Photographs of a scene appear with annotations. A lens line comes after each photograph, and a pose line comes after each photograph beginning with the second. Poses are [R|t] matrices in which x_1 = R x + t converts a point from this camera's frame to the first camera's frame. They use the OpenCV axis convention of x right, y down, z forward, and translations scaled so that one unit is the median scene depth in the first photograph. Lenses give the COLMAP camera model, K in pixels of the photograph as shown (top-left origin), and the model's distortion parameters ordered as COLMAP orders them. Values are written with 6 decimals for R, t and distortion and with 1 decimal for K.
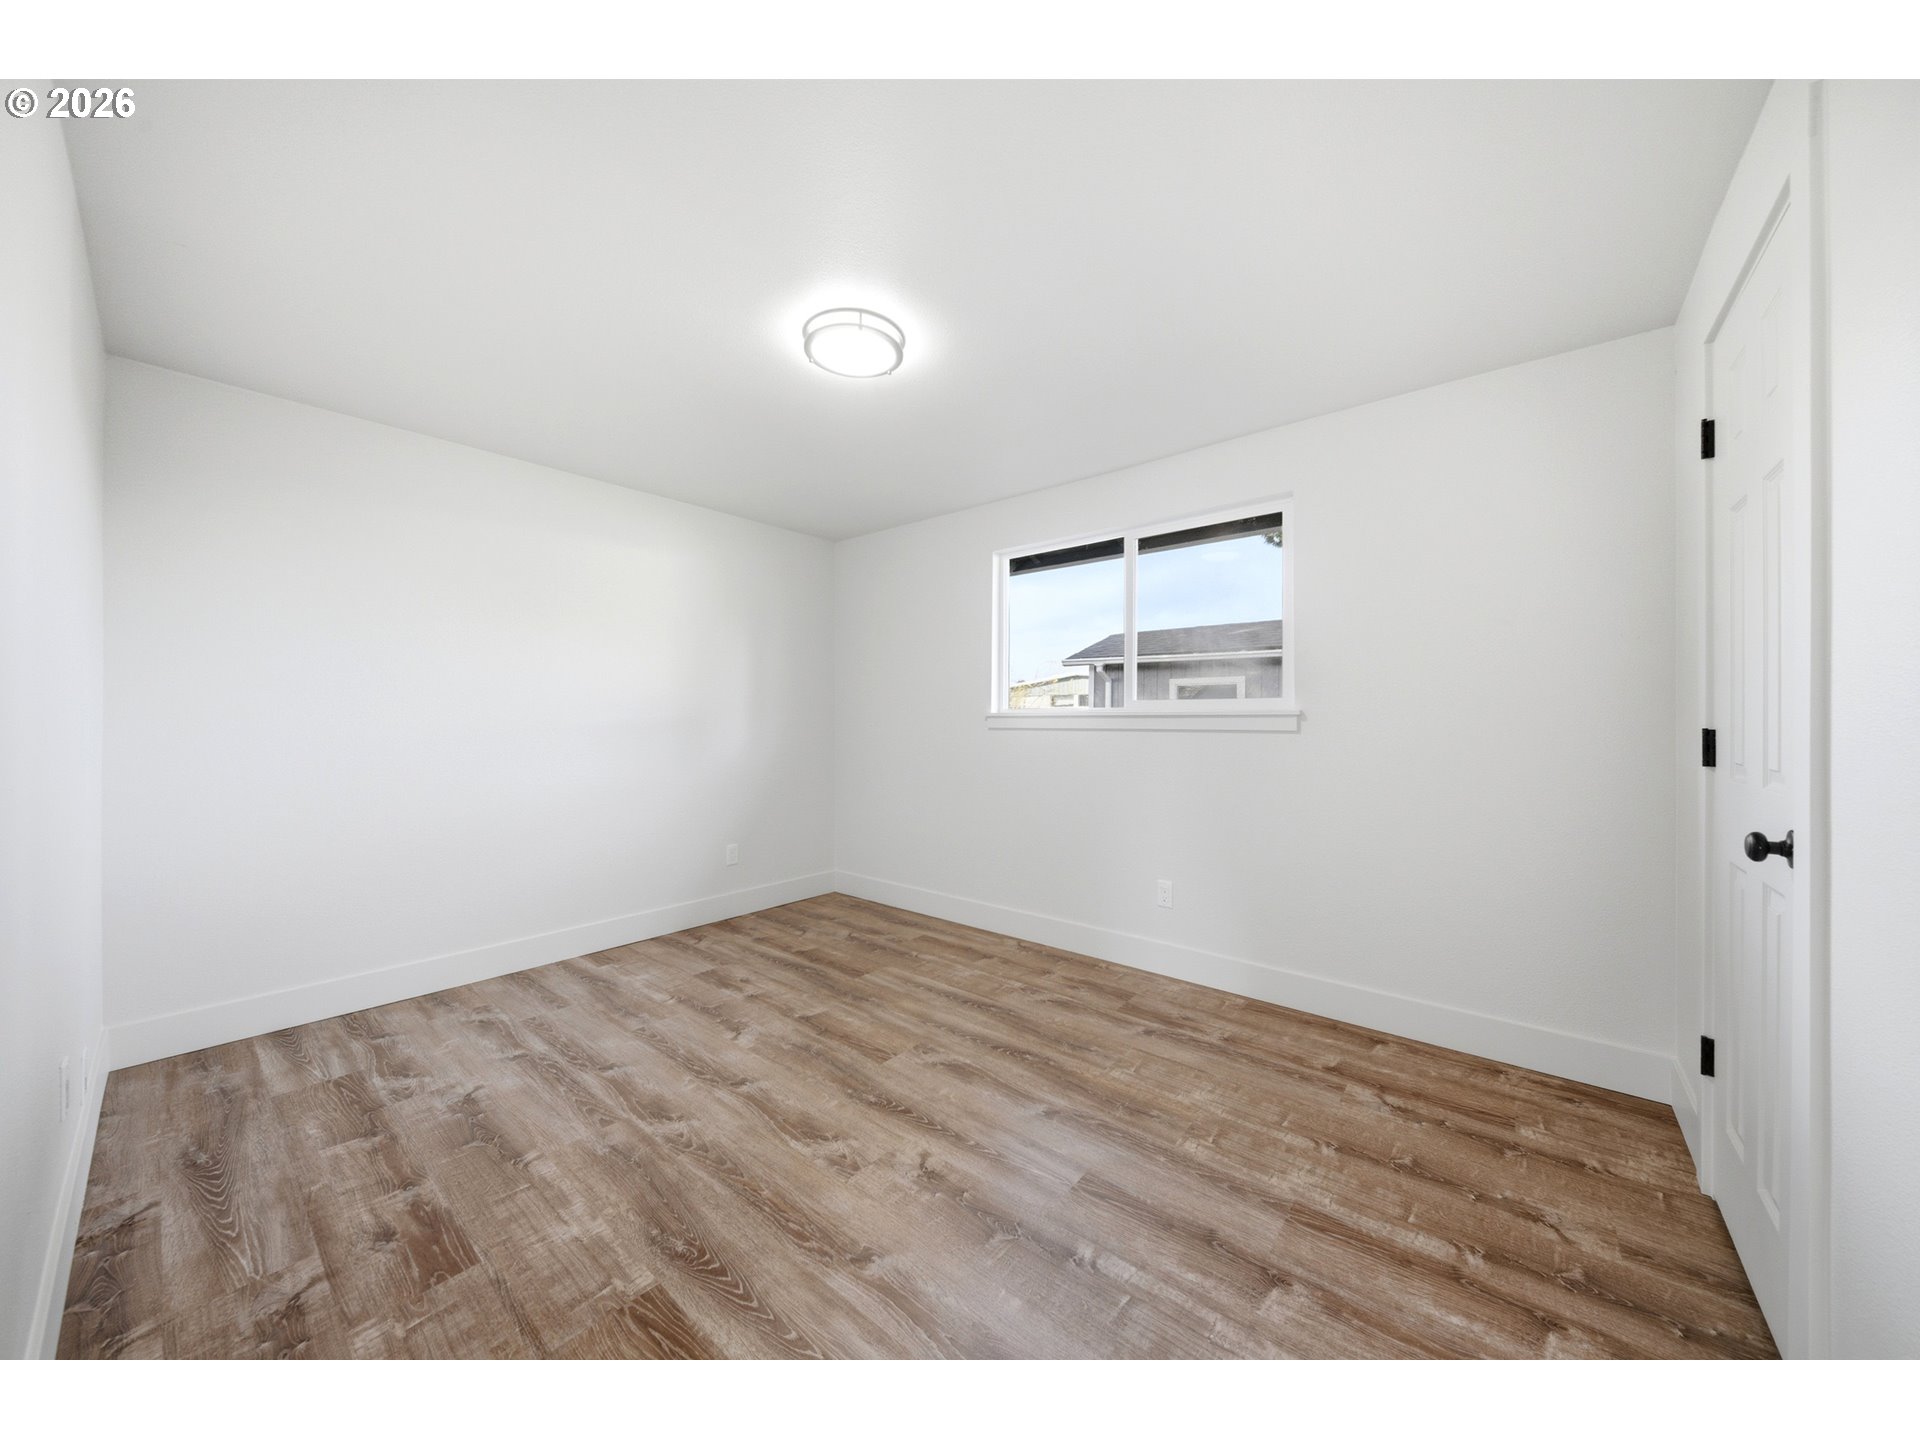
lens RADIAL K [[668.1, 0, 962.7], [0, 668.1, 716.4], [0, 0, 1]] dist [-0.014774, 0.000371]
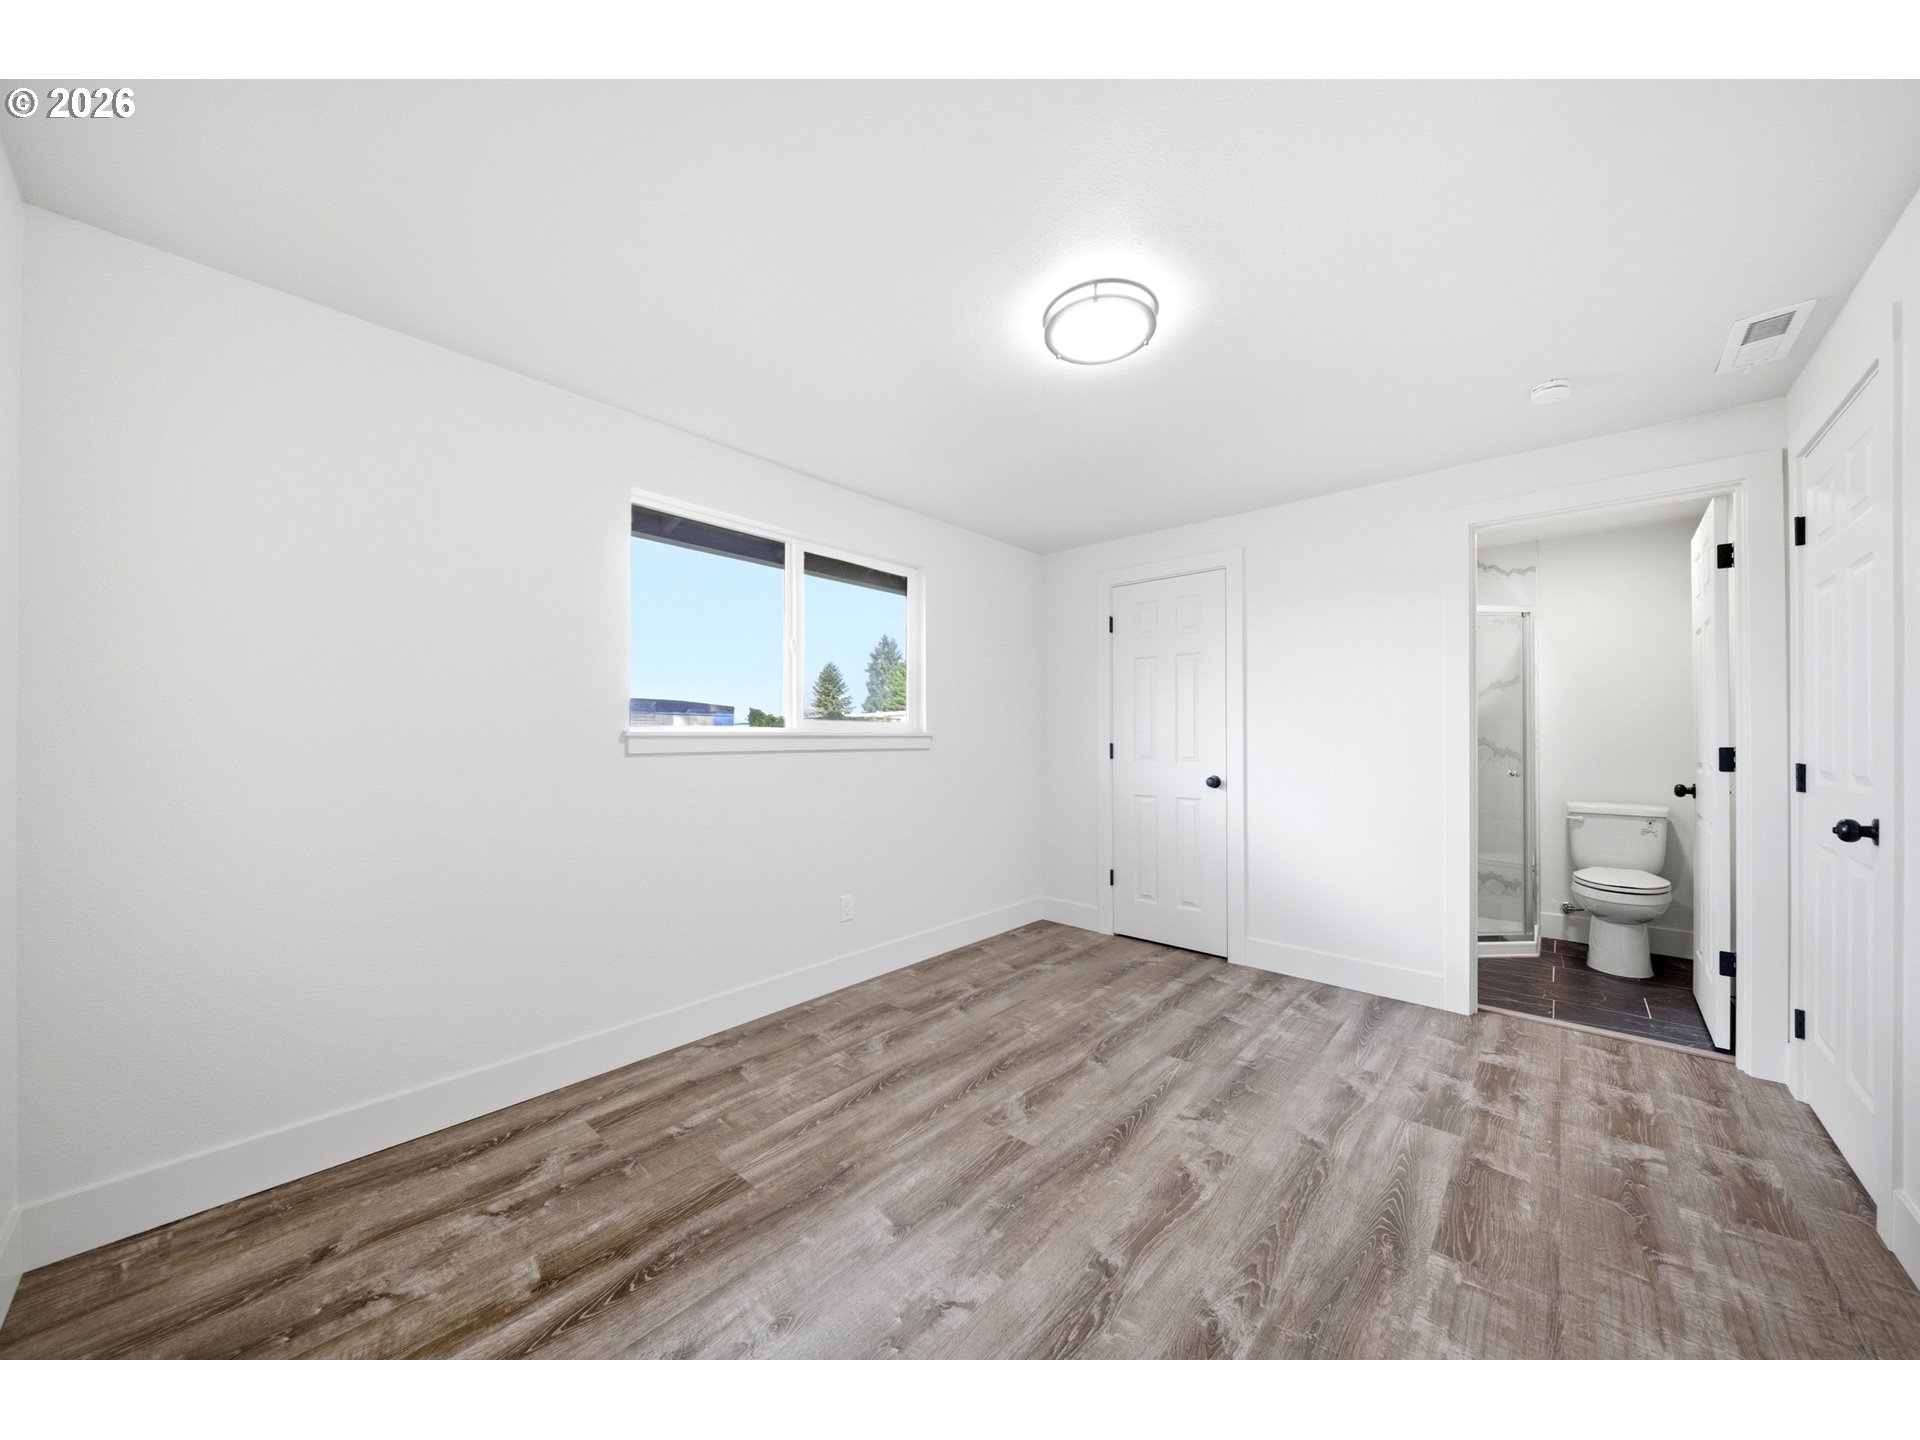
lens RADIAL K [[668.1, 0, 955.2], [0, 668.1, 725.4], [0, 0, 1]] dist [-0.014774, 0.000371]
pose [[0.062475, 0.004355, 0.998037, -1.059062], [0.004297, 0.999980, -0.004632, -0.014733], [-0.998037, 0.004577, 0.062455, 1.129304]]
